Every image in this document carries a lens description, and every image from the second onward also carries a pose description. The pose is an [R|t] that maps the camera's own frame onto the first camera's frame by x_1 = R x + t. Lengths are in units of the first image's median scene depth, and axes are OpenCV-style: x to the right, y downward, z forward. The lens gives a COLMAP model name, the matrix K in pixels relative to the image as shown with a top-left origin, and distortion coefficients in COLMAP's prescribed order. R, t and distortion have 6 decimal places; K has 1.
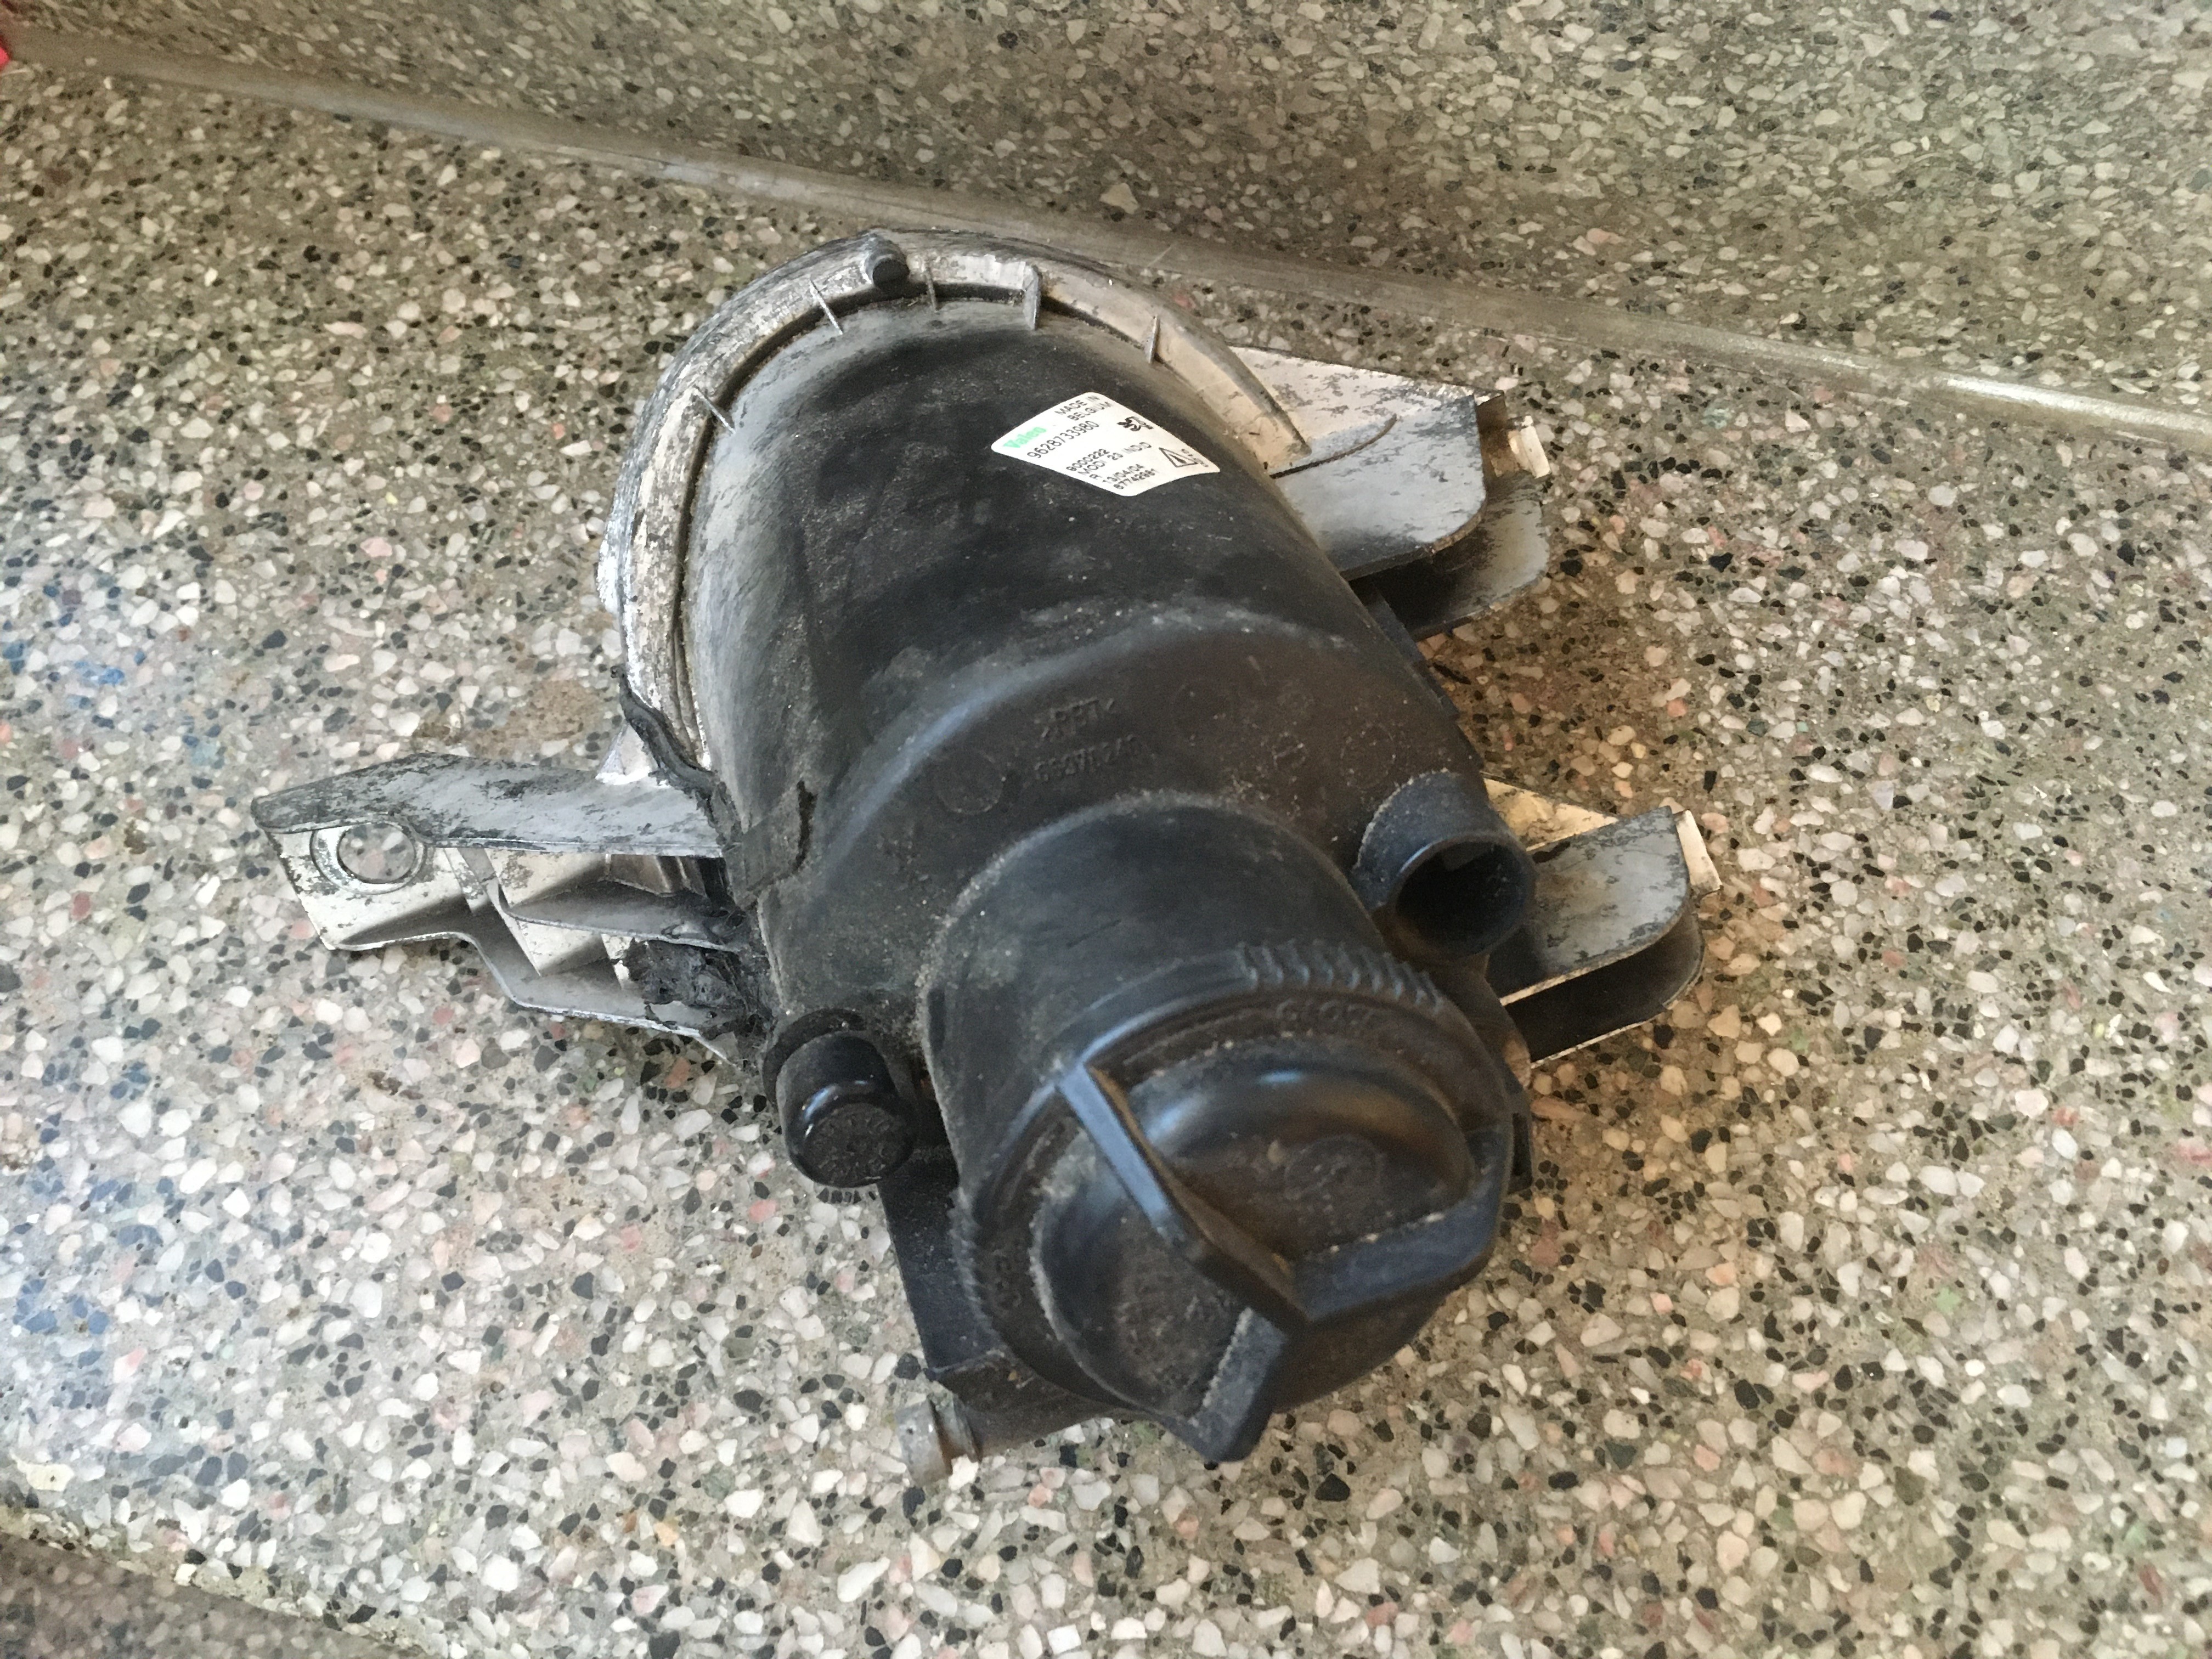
lens RADIAL K [[1924.1, 0, 1098.2], [0, 1924.1, 816.1], [0, 0, 1]] dist [0.071555, -0.131322]
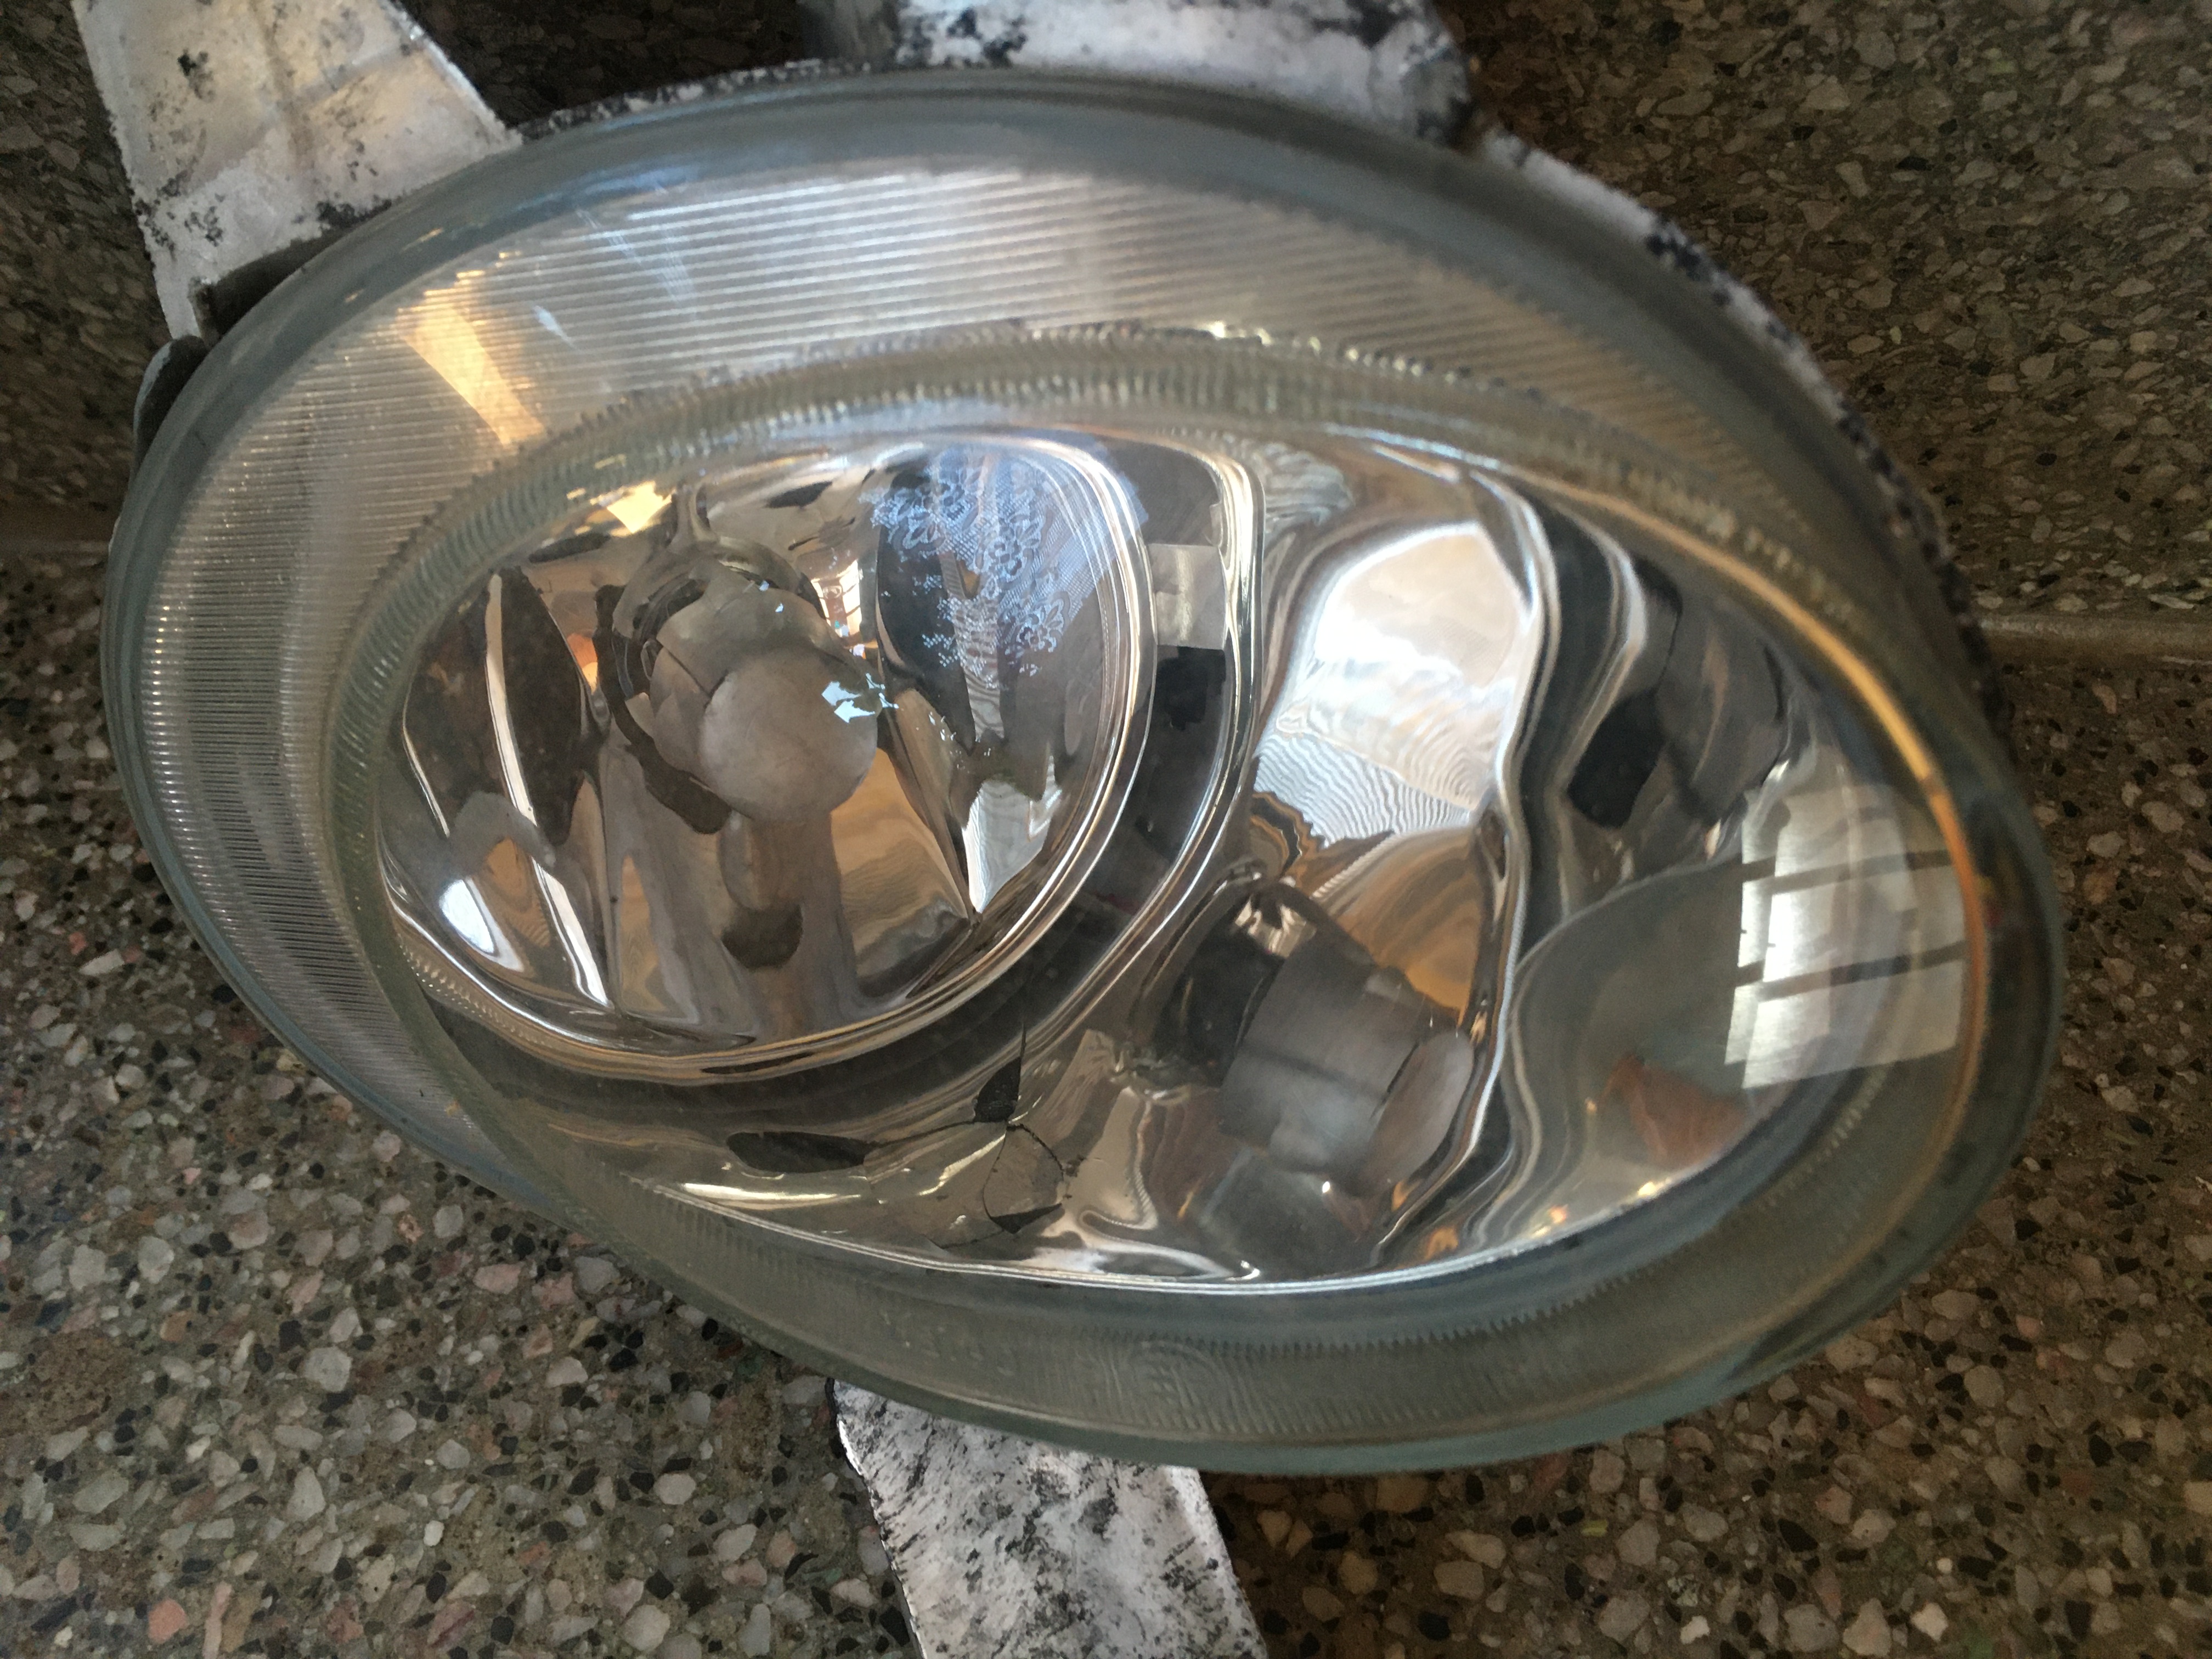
lens RADIAL K [[1924.1, 0, 1106.1], [0, 1924.1, 801.5], [0, 0, 1]] dist [0.071555, -0.131322]
pose [[0.987375, -0.137743, 0.078210, 0.052320], [0.146122, 0.982669, -0.114065, -0.133460], [-0.061143, 0.124053, 0.990390, 0.315414]]
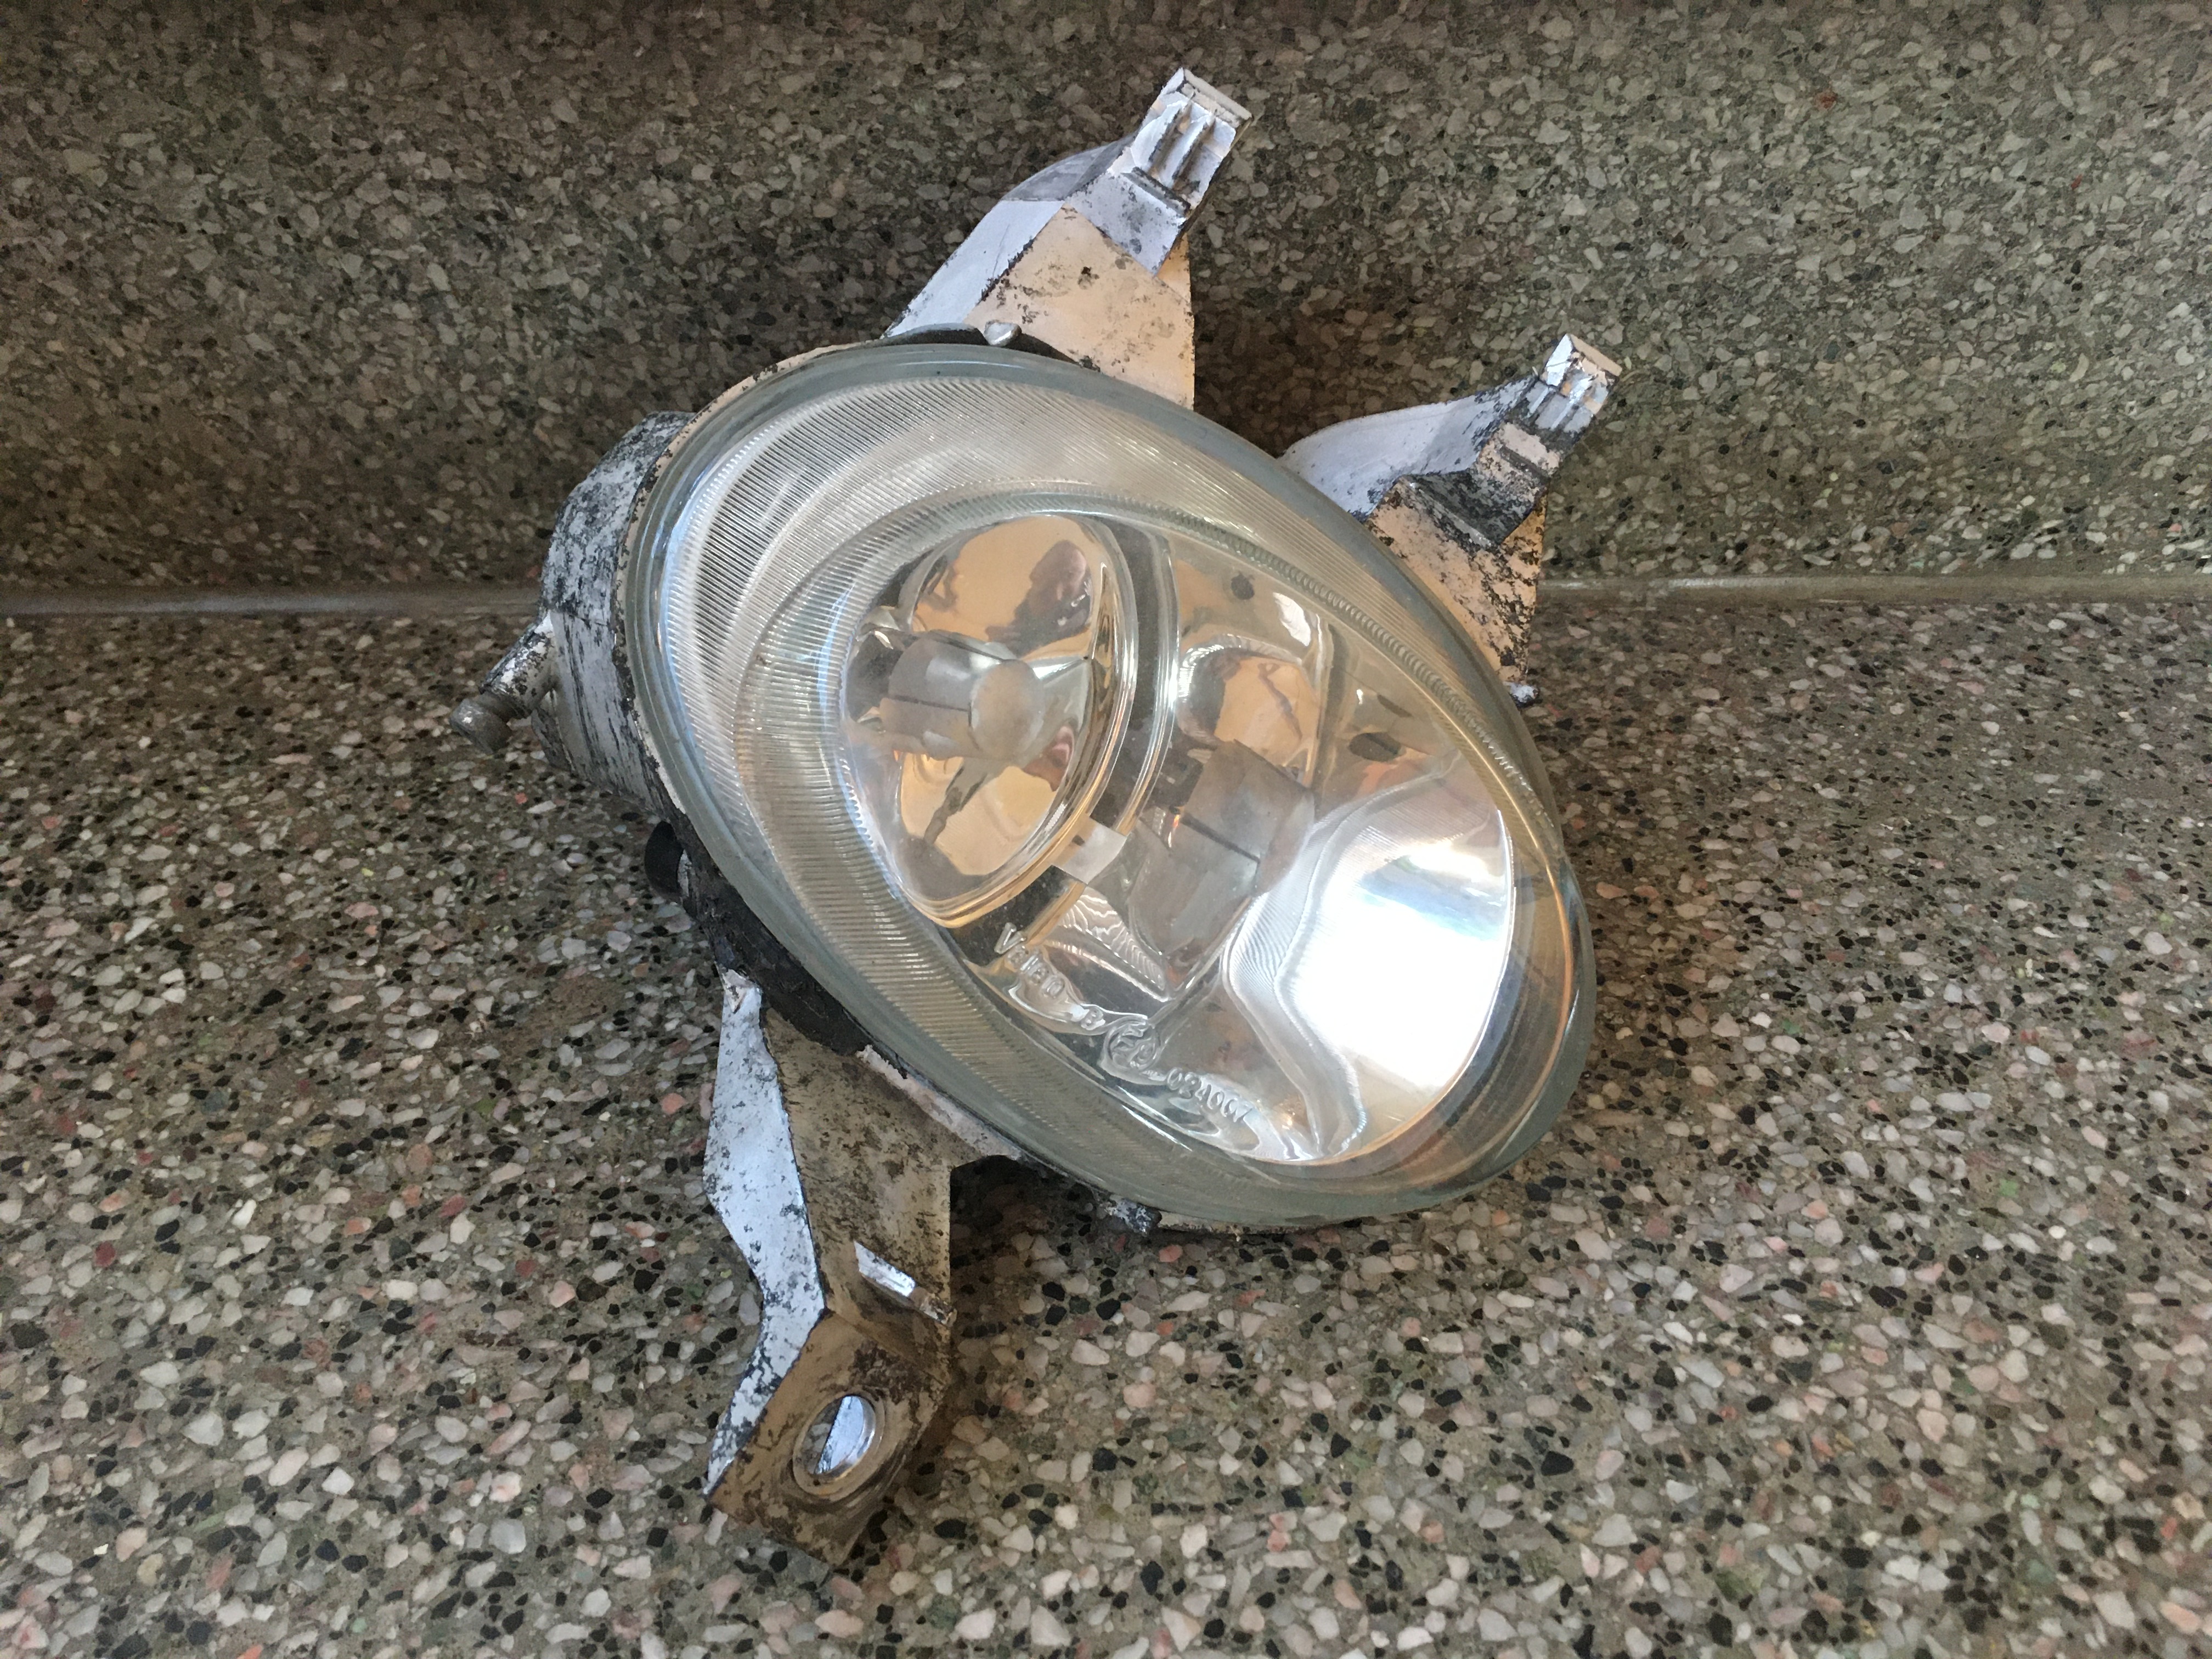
lens RADIAL K [[1924.1, 0, 1087.1], [0, 1924.1, 813.0], [0, 0, 1]] dist [0.071555, -0.131322]
pose [[0.965603, -0.151447, 0.211363, -0.239966], [0.222475, 0.901967, -0.370082, 0.320267], [-0.134595, 0.404375, 0.904635, -0.001602]]
